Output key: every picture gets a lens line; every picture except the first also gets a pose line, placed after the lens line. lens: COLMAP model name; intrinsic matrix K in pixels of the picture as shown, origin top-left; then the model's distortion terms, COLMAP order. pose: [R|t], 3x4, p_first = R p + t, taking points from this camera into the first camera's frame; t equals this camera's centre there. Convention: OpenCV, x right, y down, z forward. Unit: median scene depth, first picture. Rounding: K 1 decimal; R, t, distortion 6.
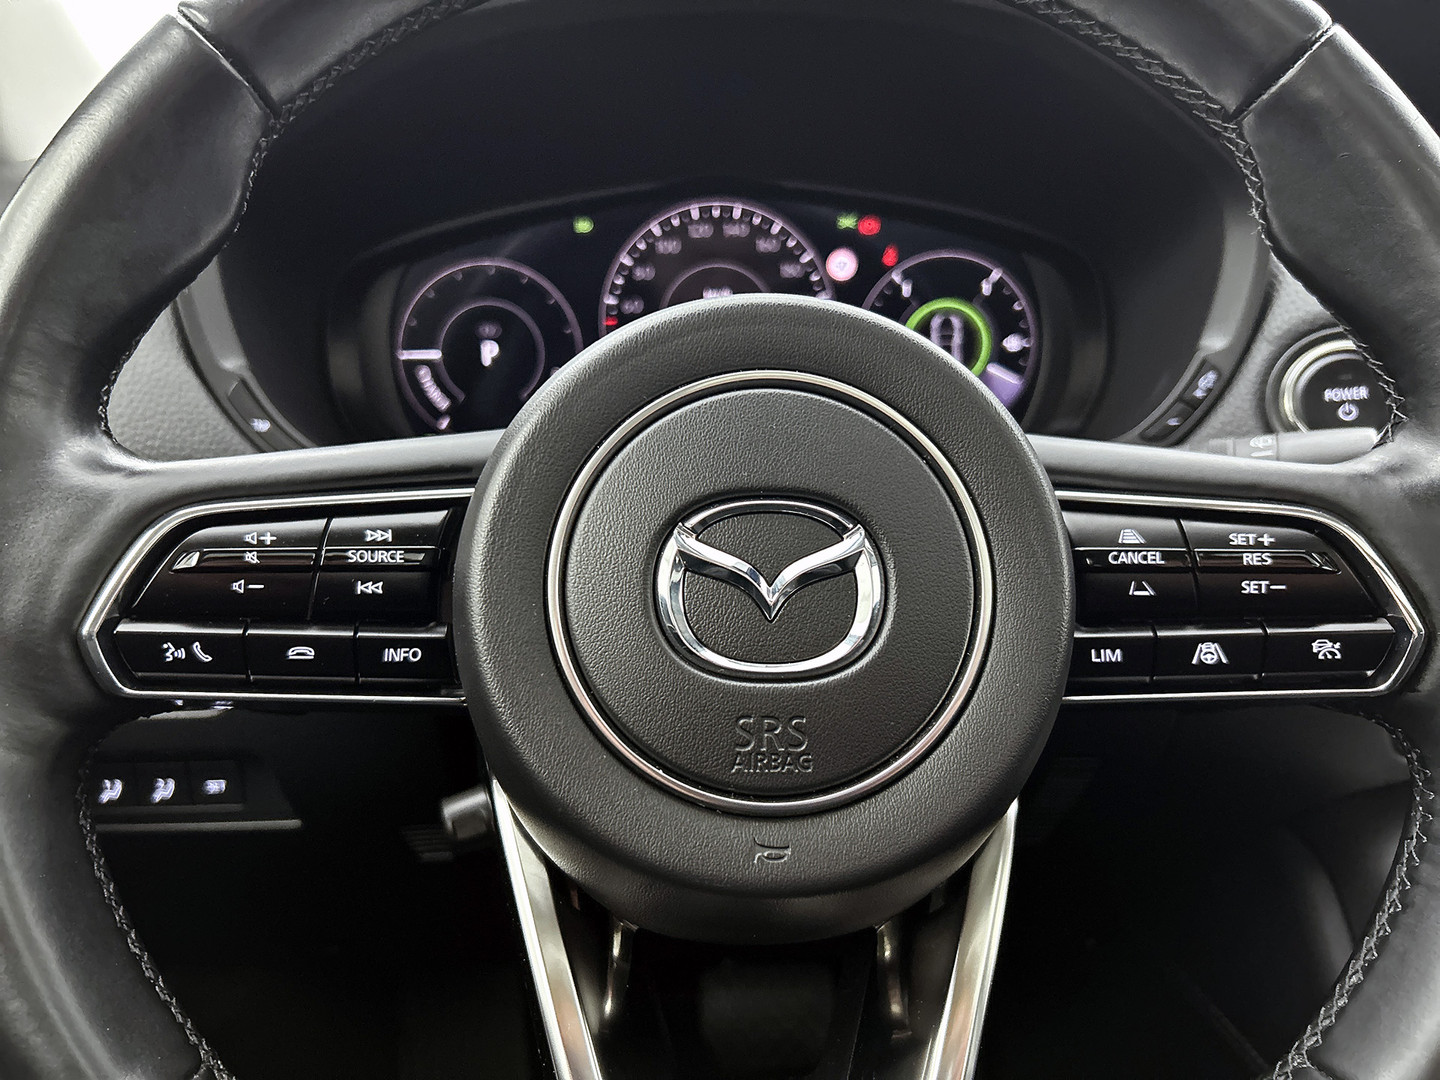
lens RADIAL K [[1117.7, 0, 720.0], [0, 1117.7, 540.0], [0, 0, 1]] dist [-0.086688, 0.155570]
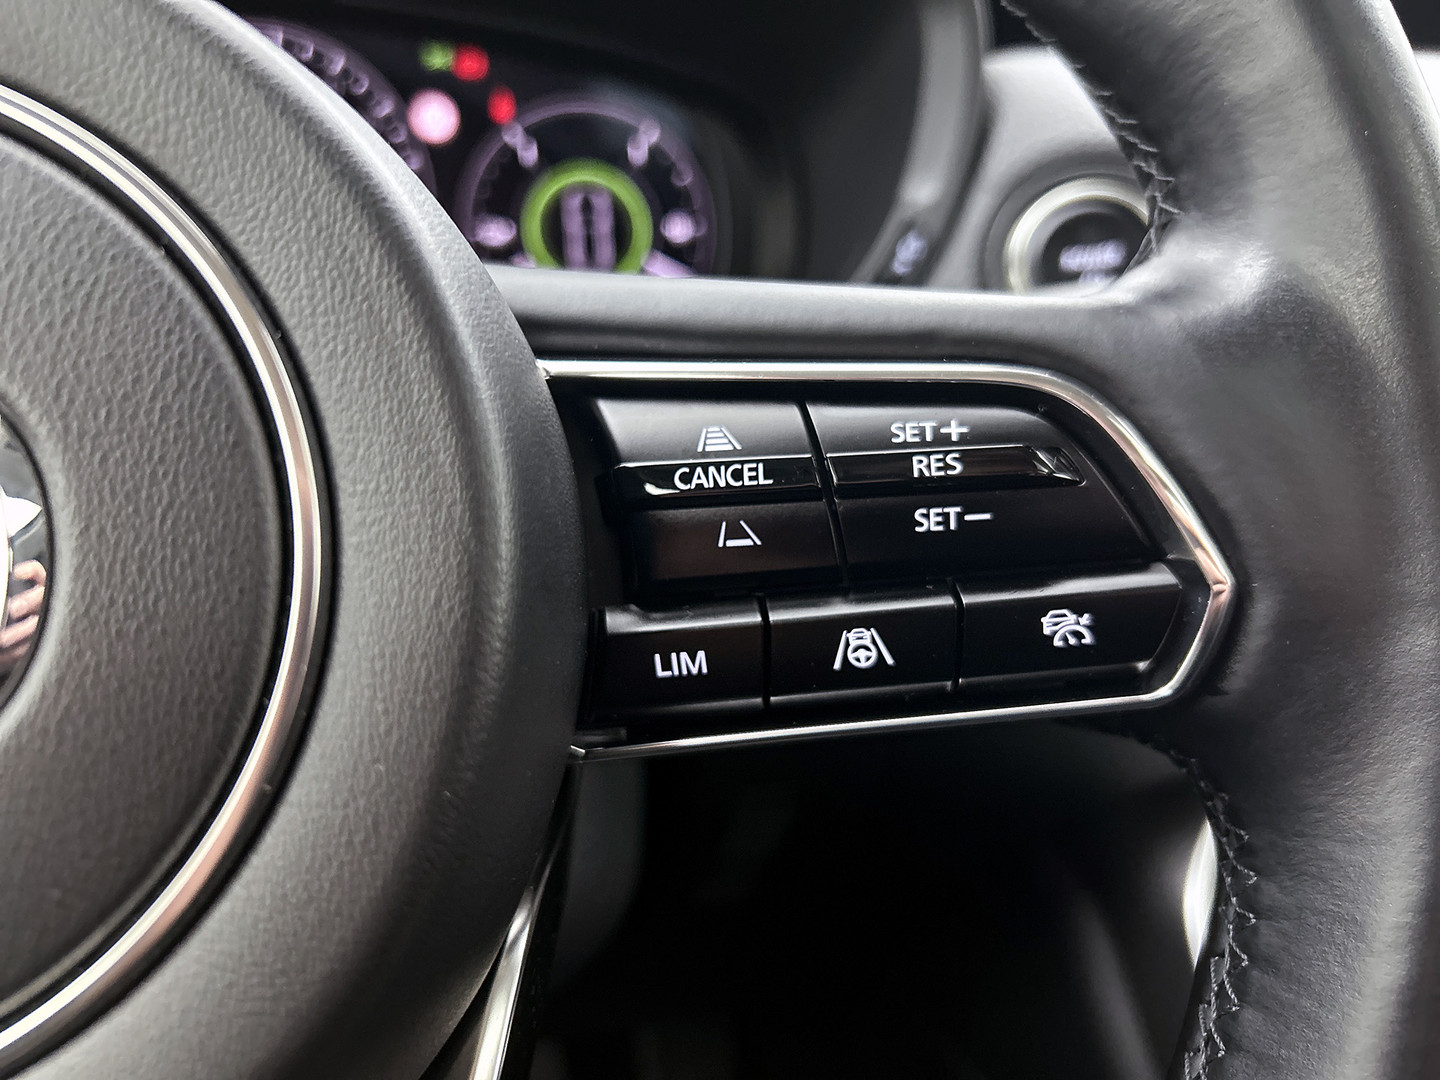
lens RADIAL K [[1126.5, 0, 720.0], [0, 1126.5, 540.0], [0, 0, 1]] dist [0.044486, -0.002950]
pose [[0.981629, -0.052680, 0.183382, 0.278214], [0.049986, 0.998564, 0.019282, 0.036585], [-0.184134, -0.009761, 0.982853, 0.479119]]
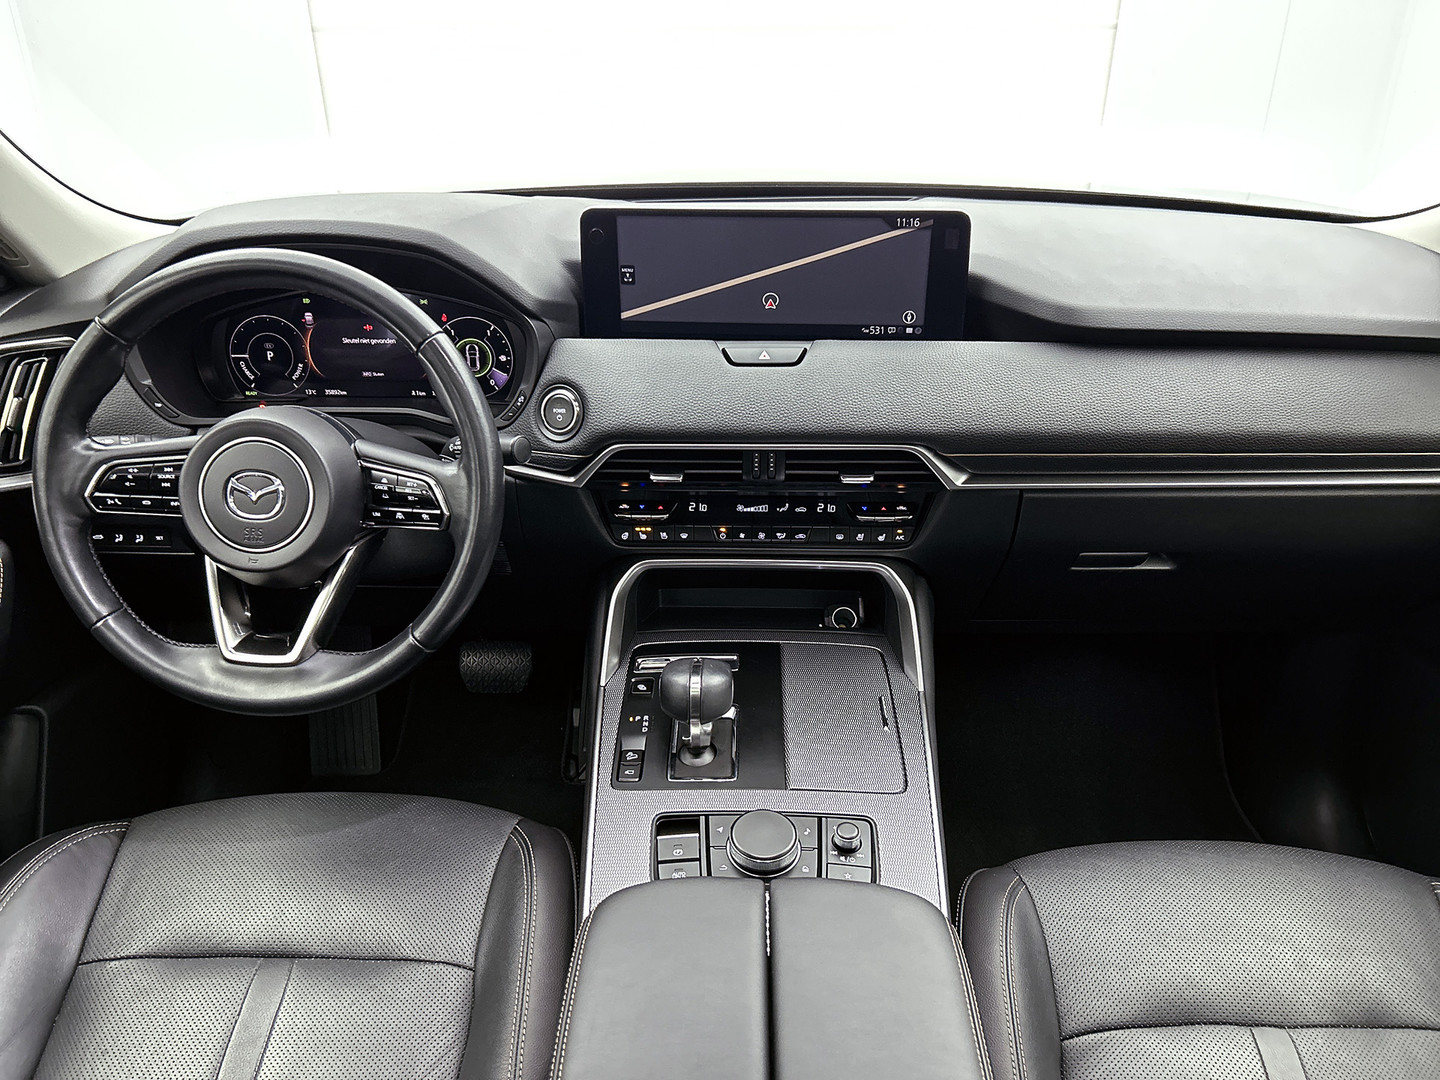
lens RADIAL K [[1126.5, 0, 720.0], [0, 1126.5, 540.0], [0, 0, 1]] dist [0.044486, -0.002950]
pose [[0.995105, 0.055103, -0.082029, 1.796104], [-0.036255, 0.975792, 0.215676, -0.648140], [0.091927, -0.211646, 0.973014, -2.469483]]
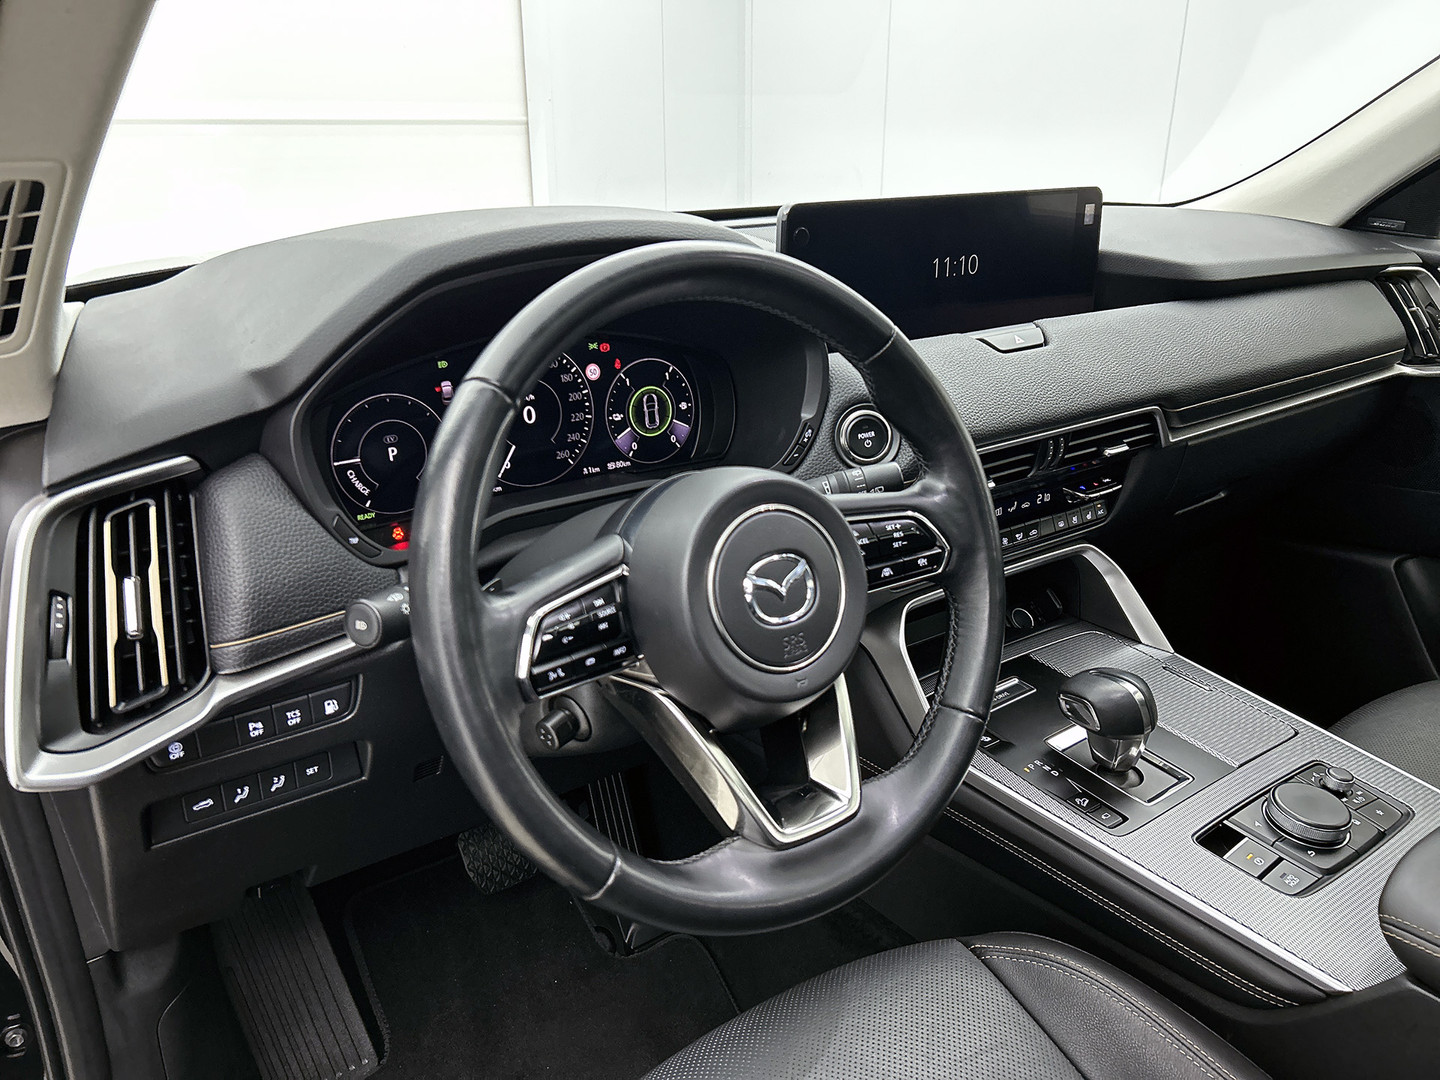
lens RADIAL K [[1126.5, 0, 720.0], [0, 1126.5, 540.0], [0, 0, 1]] dist [0.044486, -0.002950]
pose [[0.832614, -0.168748, 0.527520, -1.327189], [0.121362, 0.984895, 0.123506, -0.361486], [-0.540393, -0.038812, 0.840517, -1.081931]]
